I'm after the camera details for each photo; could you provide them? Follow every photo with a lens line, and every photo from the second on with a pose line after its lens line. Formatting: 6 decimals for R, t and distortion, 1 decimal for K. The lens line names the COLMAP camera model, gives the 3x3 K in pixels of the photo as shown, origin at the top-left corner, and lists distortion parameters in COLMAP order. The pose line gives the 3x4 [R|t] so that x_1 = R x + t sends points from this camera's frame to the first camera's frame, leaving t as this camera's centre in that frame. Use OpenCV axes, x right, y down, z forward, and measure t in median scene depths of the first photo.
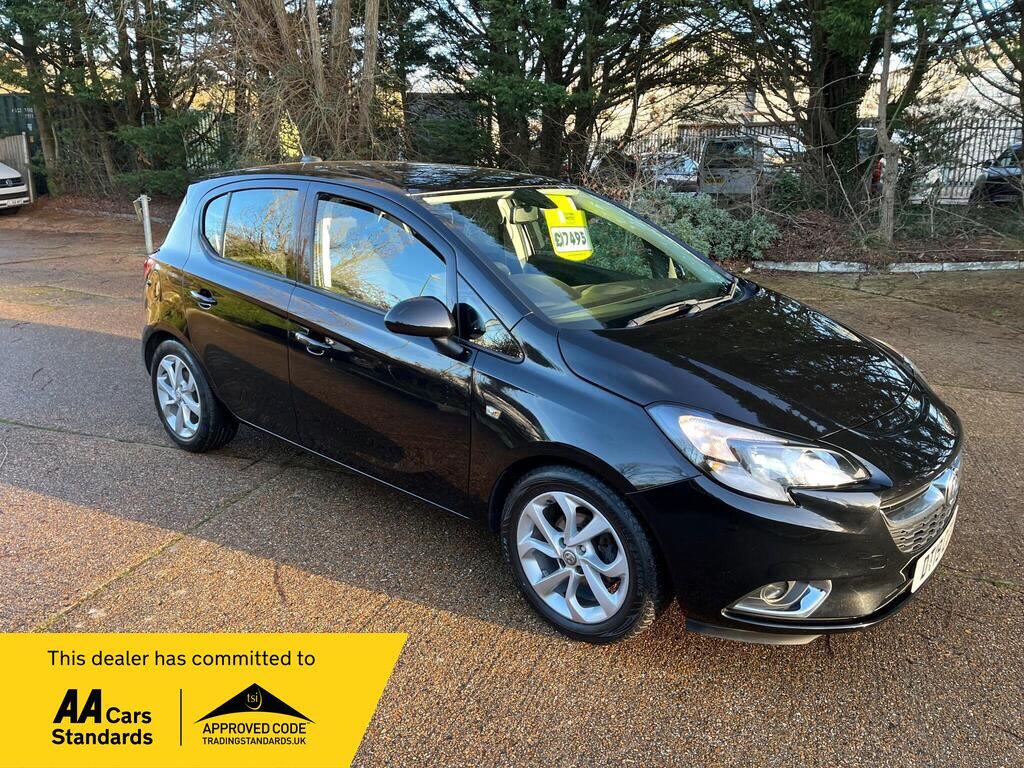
lens RADIAL K [[773.1, 0, 501.2], [0, 773.1, 383.4], [0, 0, 1]] dist [0.073687, -0.099346]
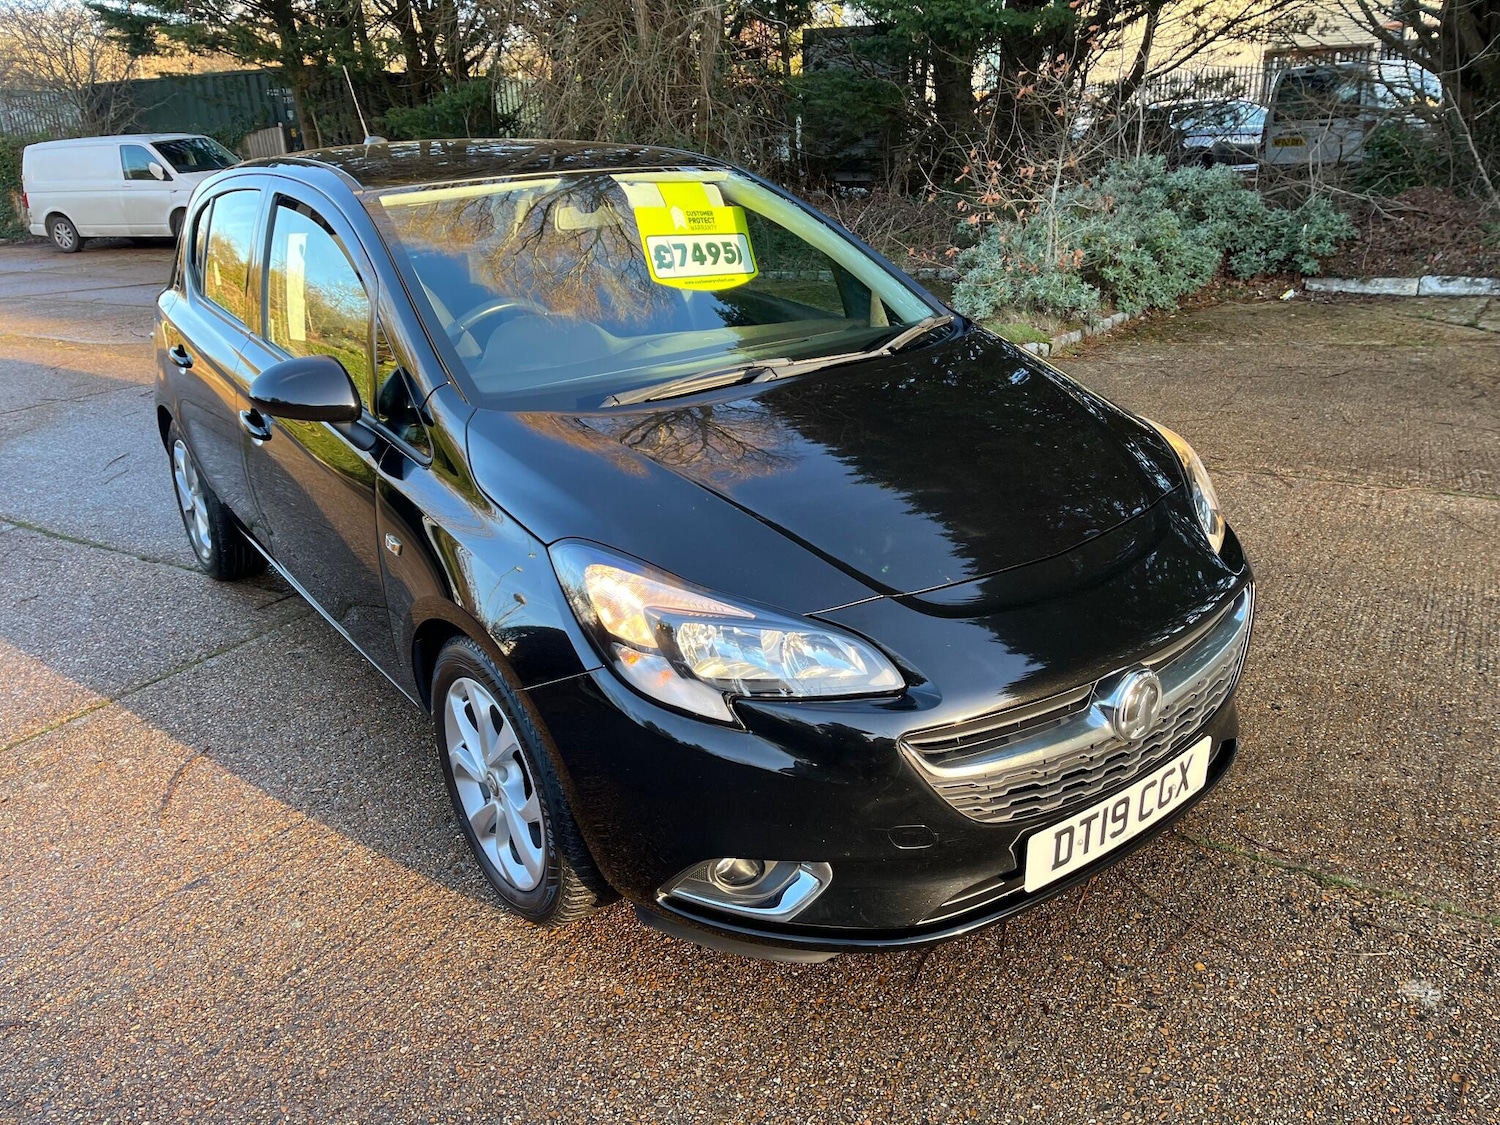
lens RADIAL K [[1132.5, 0, 734.9], [0, 1132.5, 562.7], [0, 0, 1]] dist [0.073687, -0.099346]
pose [[0.974659, 0.030802, -0.221566, 0.132593], [-0.013254, 0.996686, 0.080257, -0.007380], [0.223304, -0.075286, 0.971837, 0.049810]]
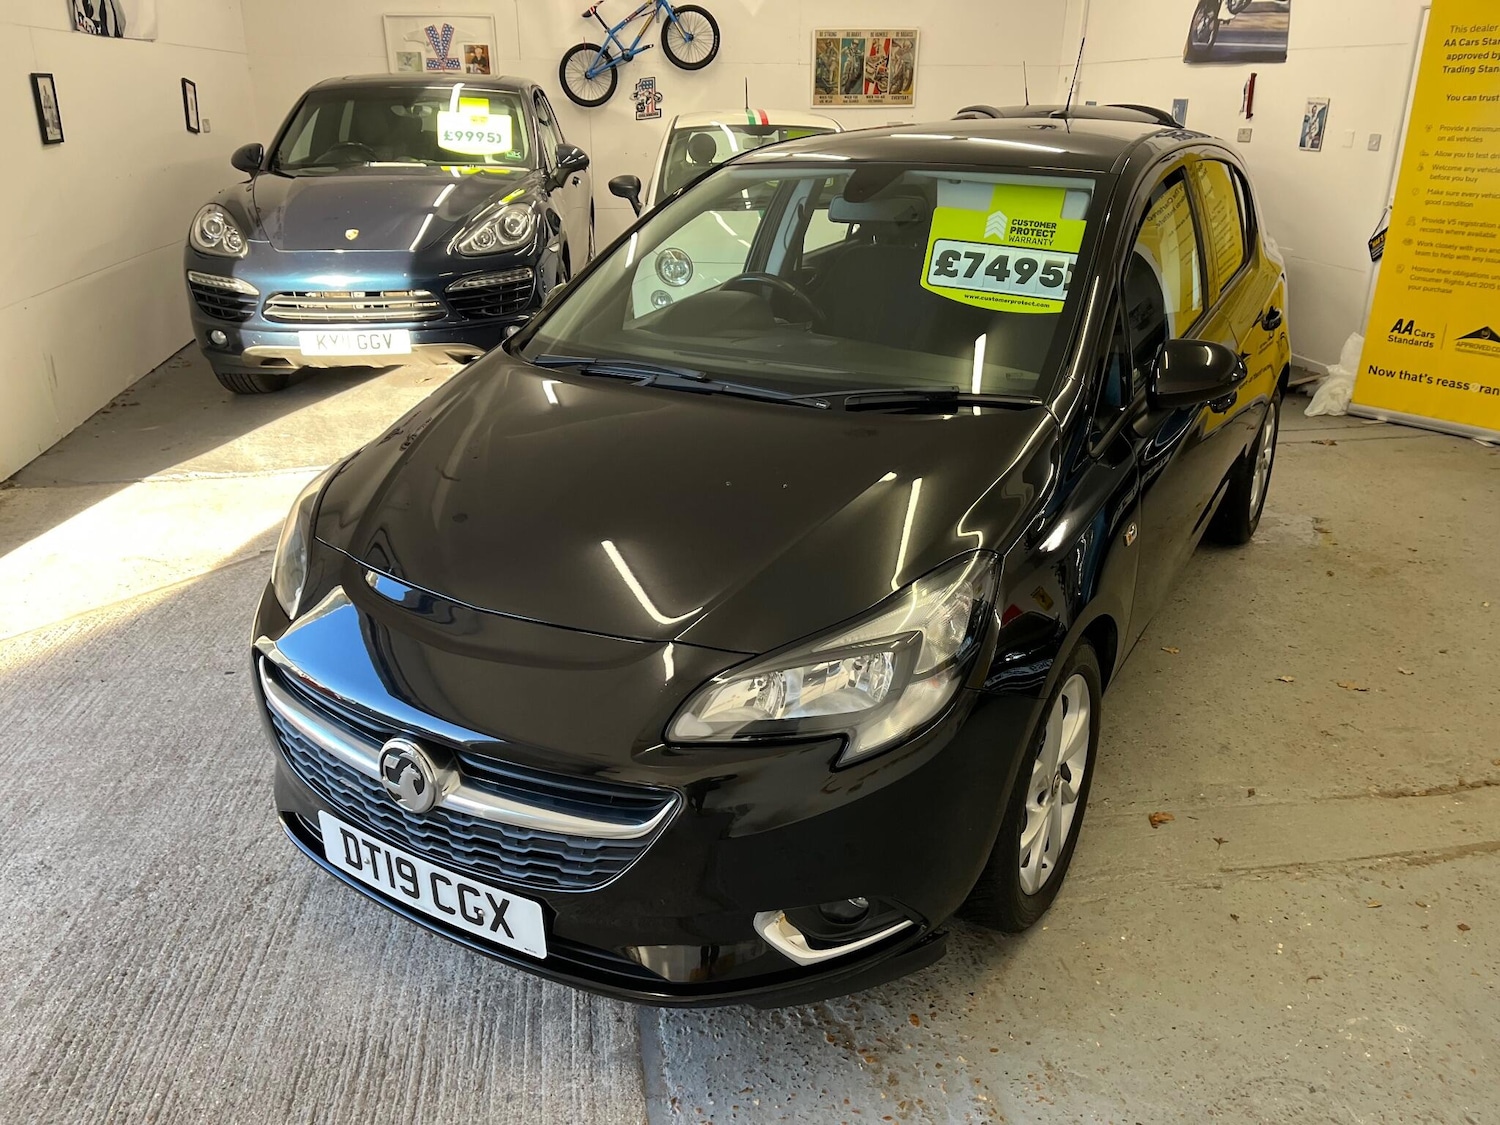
lens RADIAL K [[1132.5, 0, 743.0], [0, 1132.5, 554.2], [0, 0, 1]] dist [0.073687, -0.099346]
pose [[0.165484, 0.357408, -0.919171, 0.348431], [-0.274693, 0.911842, 0.305104, -0.081133], [0.947185, 0.202000, 0.249073, 0.277067]]
